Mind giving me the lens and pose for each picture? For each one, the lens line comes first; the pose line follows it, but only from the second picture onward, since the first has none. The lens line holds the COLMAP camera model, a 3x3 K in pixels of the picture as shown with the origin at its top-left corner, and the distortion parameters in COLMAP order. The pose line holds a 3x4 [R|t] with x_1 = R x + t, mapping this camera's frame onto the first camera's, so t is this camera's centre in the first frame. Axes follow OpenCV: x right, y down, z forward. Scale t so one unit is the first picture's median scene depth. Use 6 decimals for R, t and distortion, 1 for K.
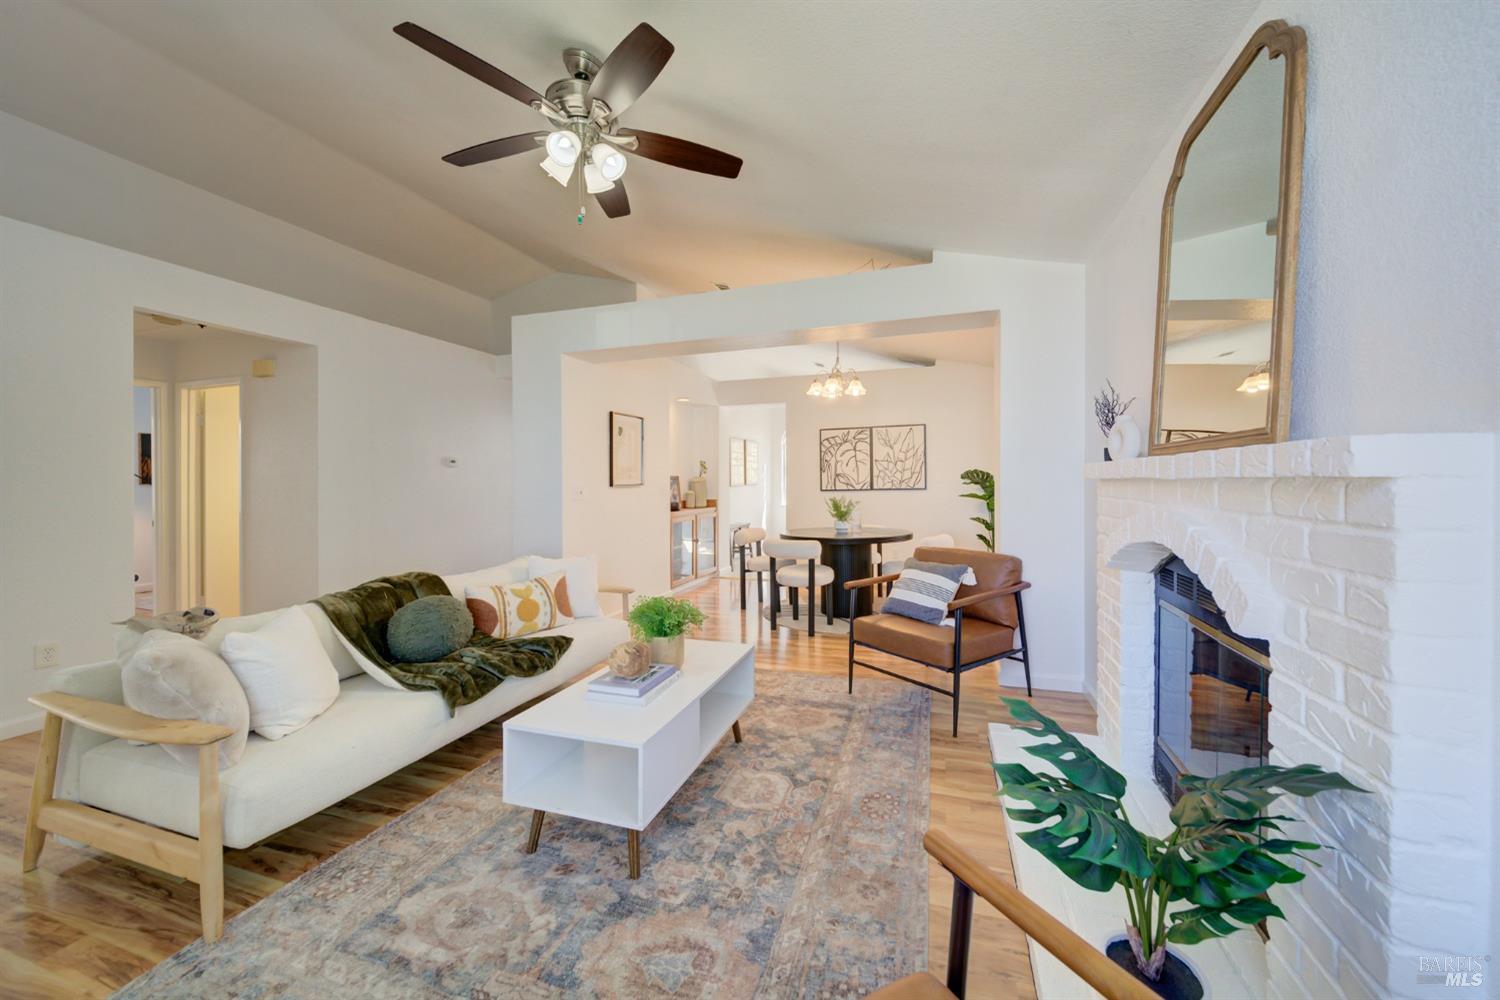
lens RADIAL K [[538.7, 0, 750.8], [0, 538.7, 473.5], [0, 0, 1]] dist [-0.000320, -0.000046]
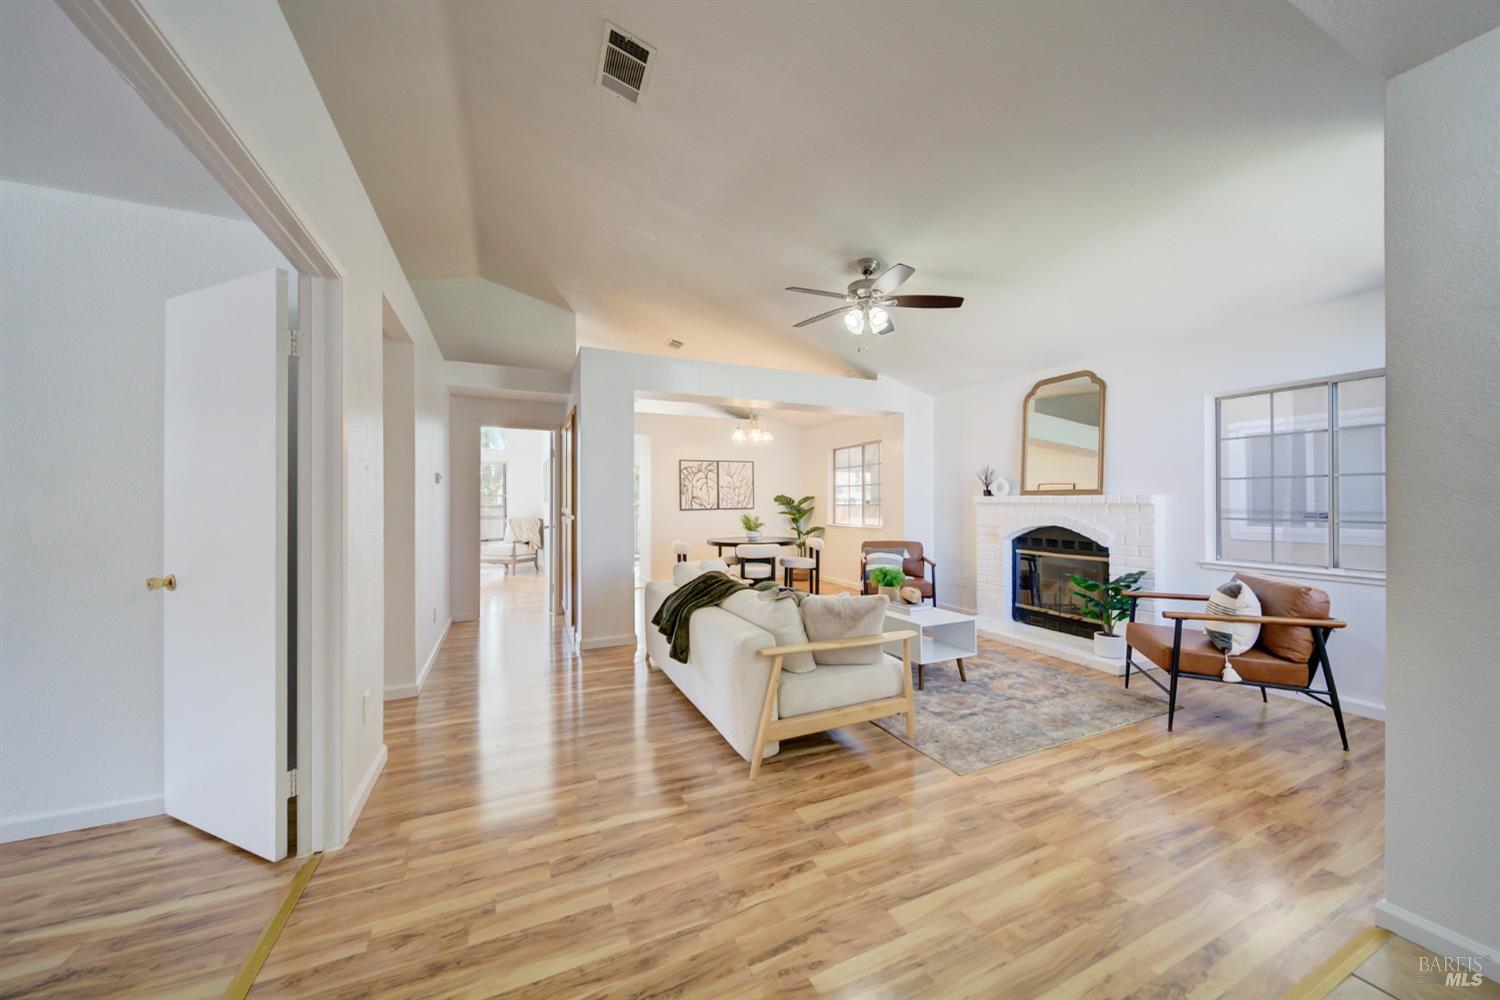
lens RADIAL K [[530.5, 0, 754.9], [0, 530.5, 484.9], [0, 0, 1]] dist [-0.000821, -0.000004]
pose [[0.726350, 0.029652, 0.686685, -1.128166], [-0.018037, 0.999547, -0.024083, 0.002142], [-0.687088, 0.005107, 0.726556, -0.002419]]
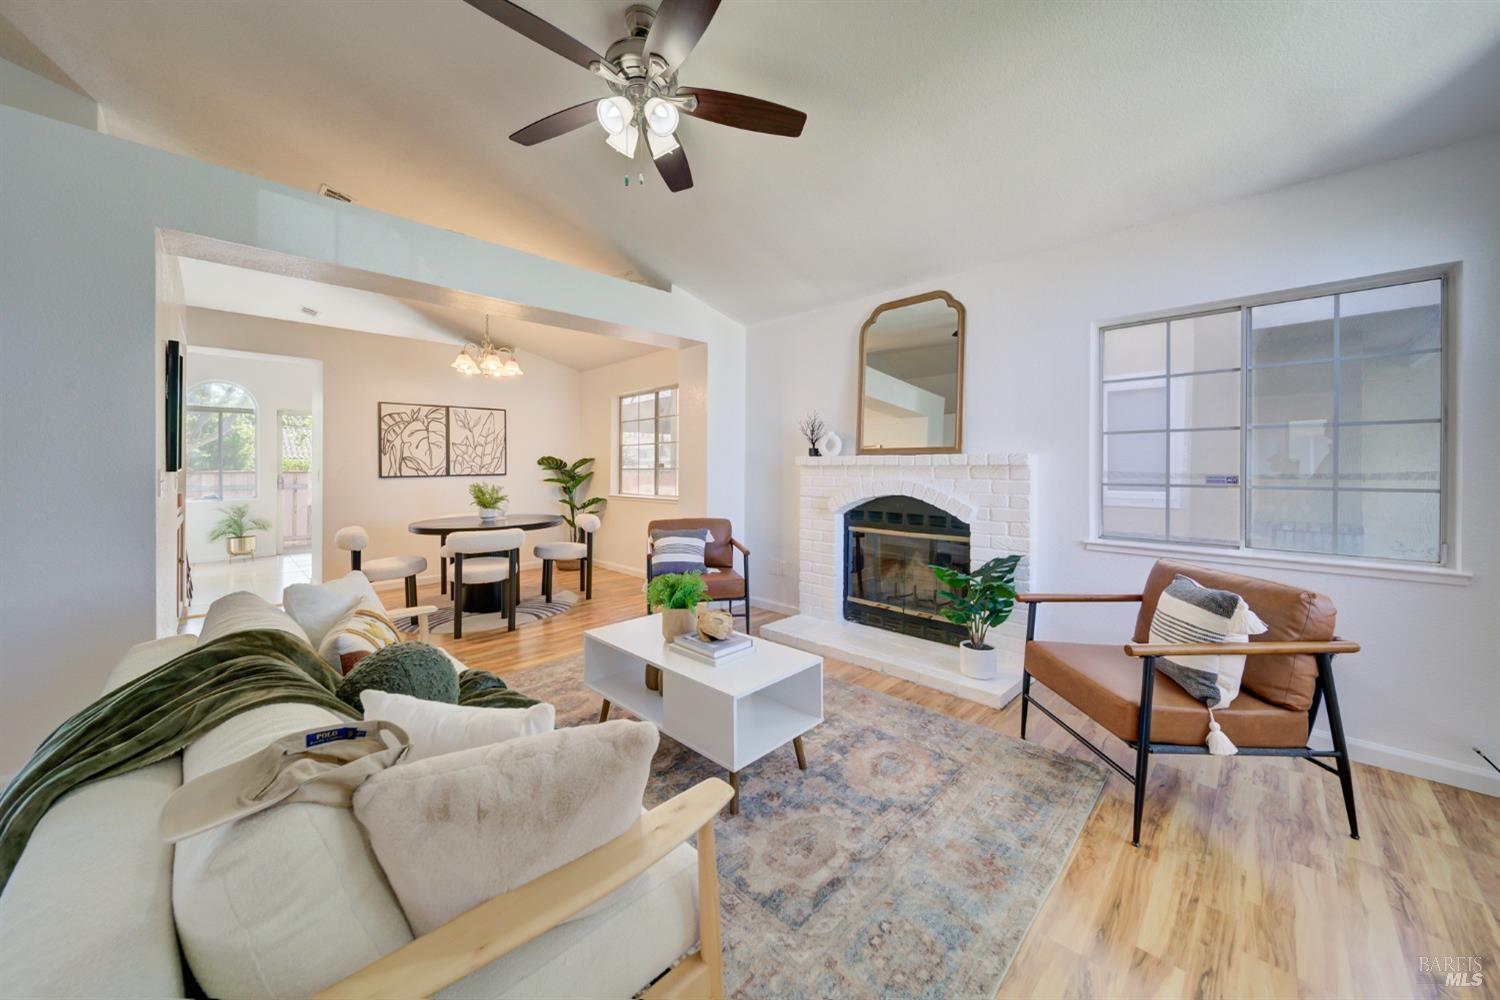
lens RADIAL K [[538.7, 0, 750.8], [0, 538.7, 473.5], [0, 0, 1]] dist [-0.000320, -0.000046]
pose [[0.444622, -0.003892, 0.895710, -0.681121], [-0.018089, 0.999748, 0.013323, 0.009946], [-0.895536, -0.022127, 0.444439, 0.260951]]
